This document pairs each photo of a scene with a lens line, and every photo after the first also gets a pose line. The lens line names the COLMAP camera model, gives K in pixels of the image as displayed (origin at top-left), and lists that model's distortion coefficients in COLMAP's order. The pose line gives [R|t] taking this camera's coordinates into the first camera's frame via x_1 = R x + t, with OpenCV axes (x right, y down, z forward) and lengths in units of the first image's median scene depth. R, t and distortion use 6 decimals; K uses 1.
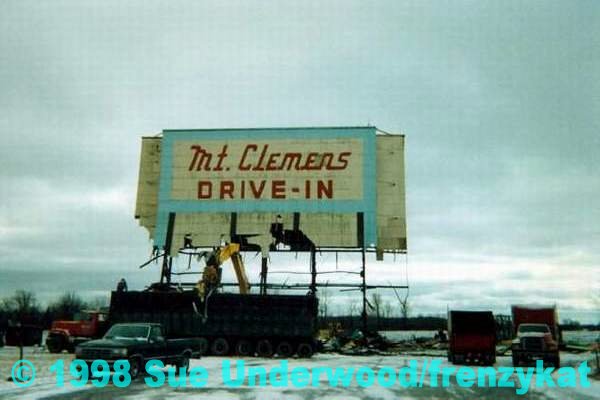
lens RADIAL K [[606.3, 0, 298.6], [0, 606.3, 219.3], [0, 0, 1]] dist [0.024432, 0.007295]
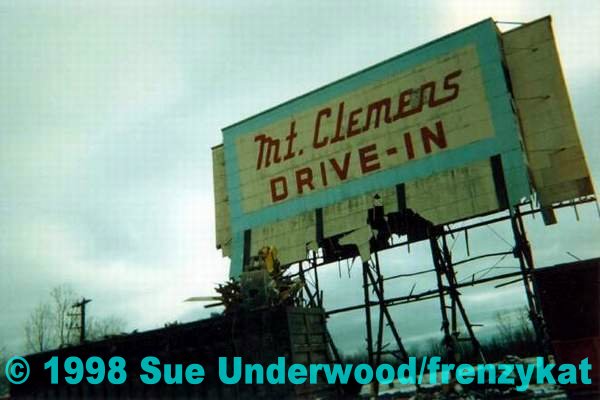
lens RADIAL K [[618.6, 0, 302.7], [0, 618.6, 215.0], [0, 0, 1]] dist [0.007671, 0.007340]
pose [[0.875372, -0.251116, -0.413115, 0.171183], [0.226821, 0.967957, -0.107758, 0.069246], [0.426937, 0.000625, 0.904281, 0.340924]]
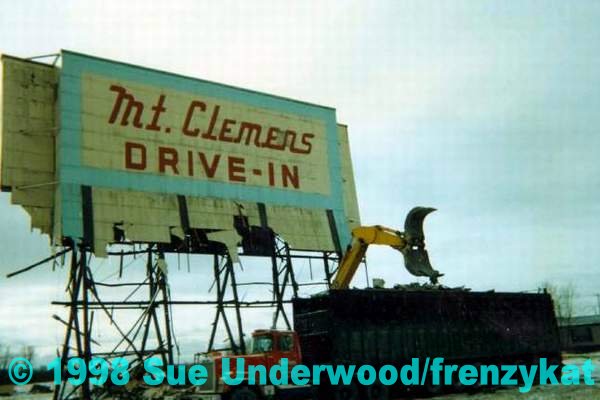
lens RADIAL K [[618.6, 0, 302.7], [0, 618.6, 215.0], [0, 0, 1]] dist [0.007671, 0.007340]
pose [[0.768161, 0.076659, 0.635651, -0.433926], [-0.036814, 0.996452, -0.075683, 0.057681], [-0.639198, 0.034736, 0.768257, 0.384775]]
